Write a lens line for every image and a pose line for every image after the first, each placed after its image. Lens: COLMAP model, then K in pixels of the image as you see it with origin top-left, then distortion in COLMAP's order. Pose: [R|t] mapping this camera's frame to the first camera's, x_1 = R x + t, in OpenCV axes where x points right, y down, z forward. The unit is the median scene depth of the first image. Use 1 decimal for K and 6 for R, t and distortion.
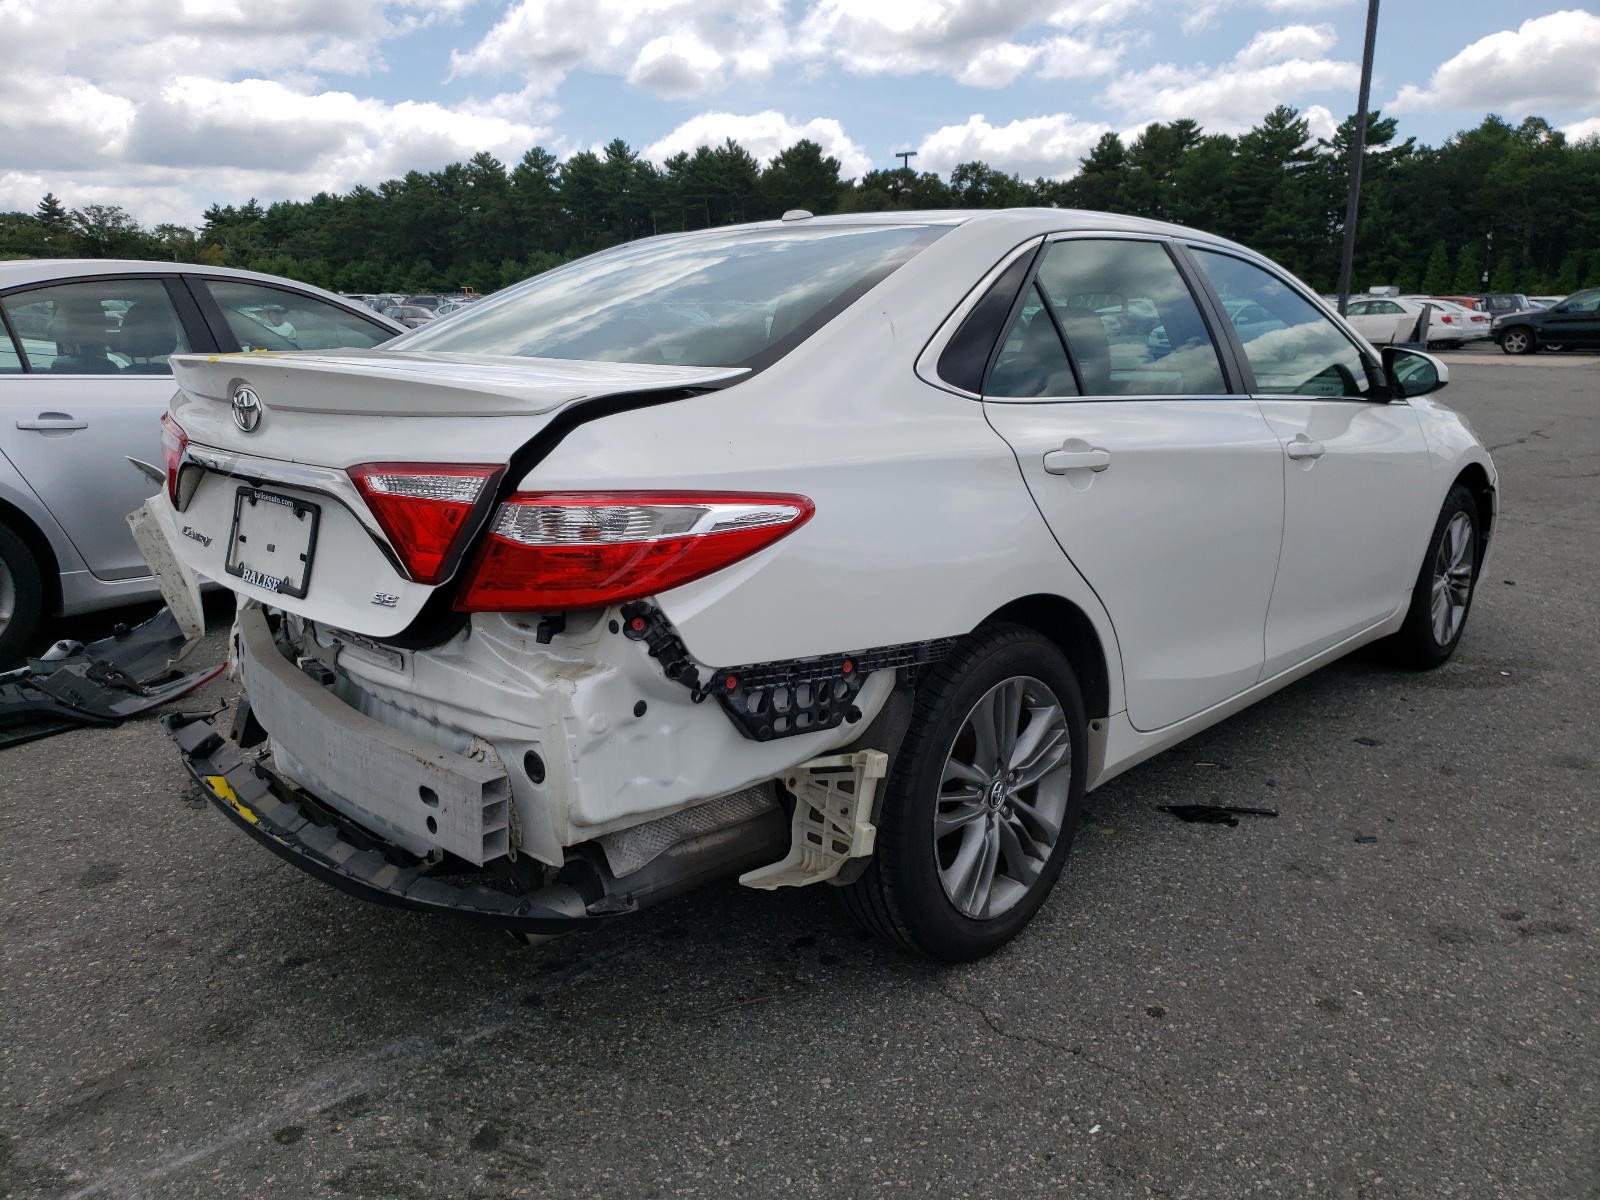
lens RADIAL K [[1200.9, 0, 800.0], [0, 1200.9, 600.0], [0, 0, 1]] dist [-0.000717, 0.004813]
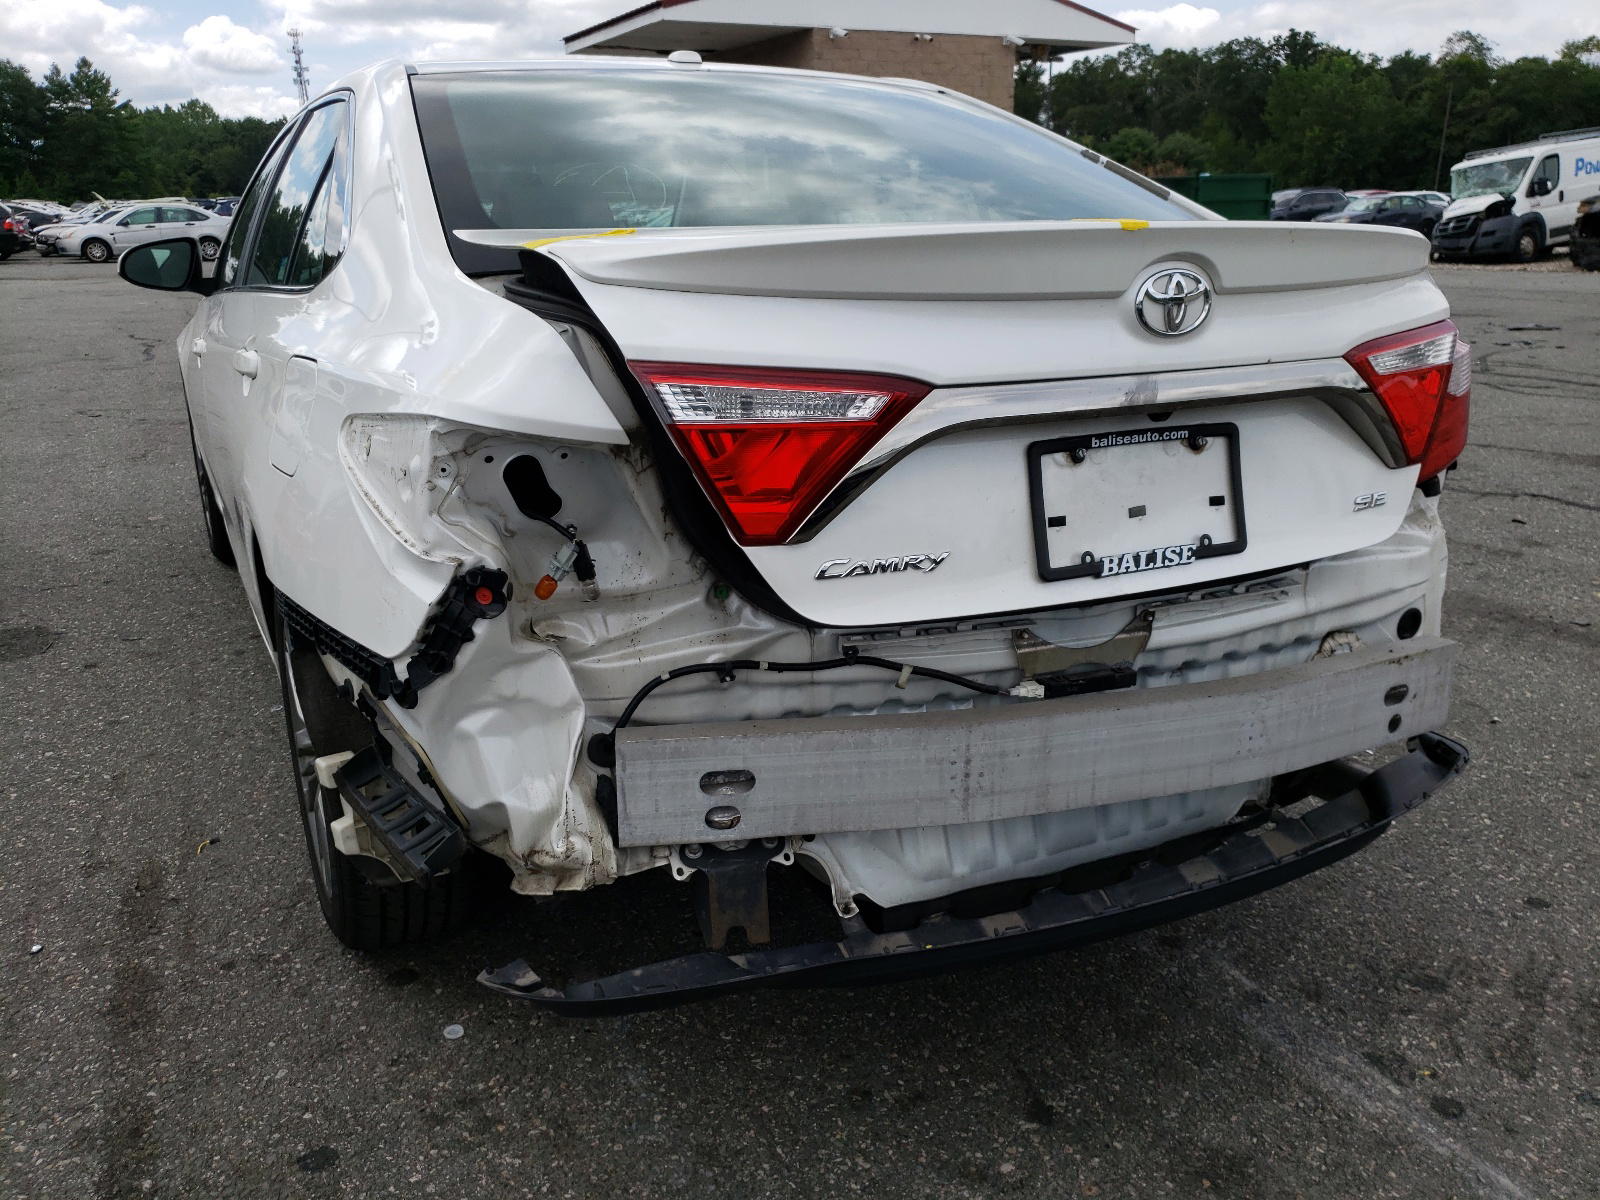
lens RADIAL K [[1217.3, 0, 800.0], [0, 1217.3, 600.0], [0, 0, 1]] dist [0.008735, 0.009924]
pose [[0.362431, -0.287777, 0.886470, -1.184417], [0.222571, 0.950342, 0.217514, -0.196581], [-0.905045, 0.118468, 0.408484, 0.933350]]
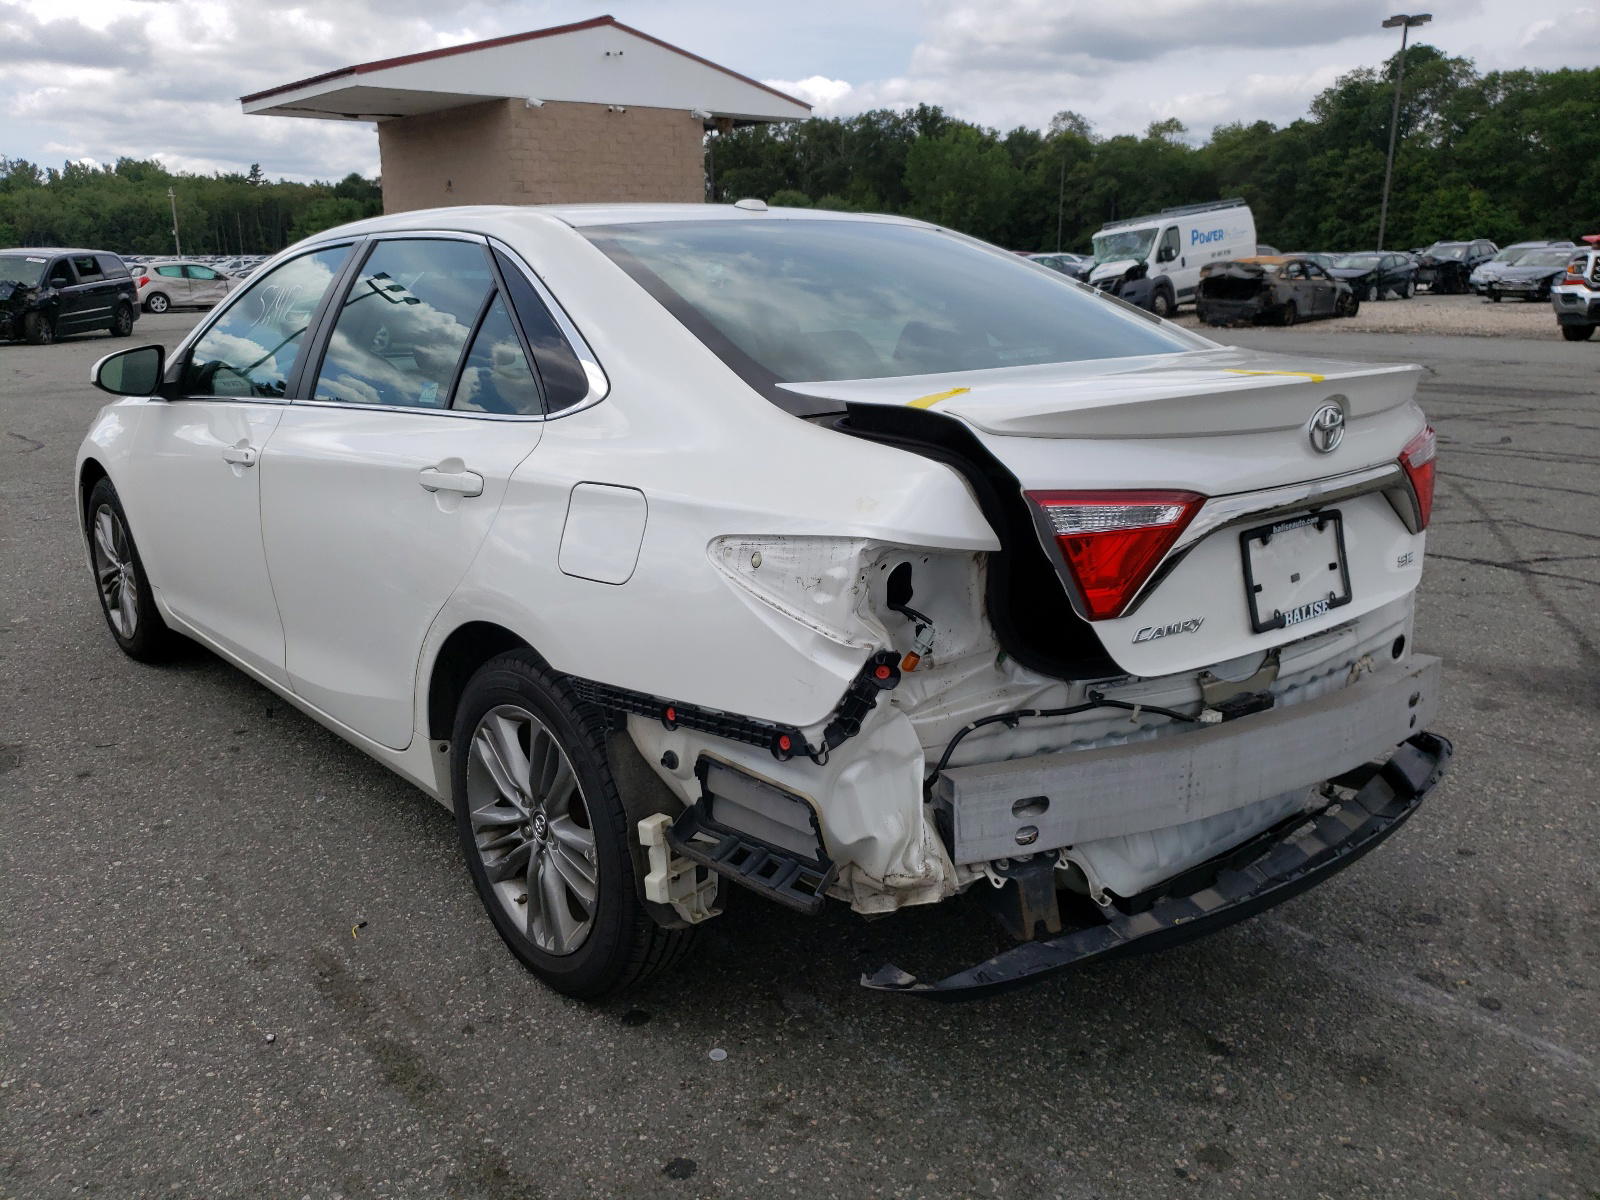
lens RADIAL K [[1218.5, 0, 750.2], [0, 1218.5, 581.7], [0, 0, 1]] dist [-0.005936, 0.028935]
pose [[0.151501, -0.251316, 0.955975, -1.462653], [0.235443, 0.948477, 0.212032, -0.353335], [-0.960007, 0.192954, 0.202866, 1.263403]]
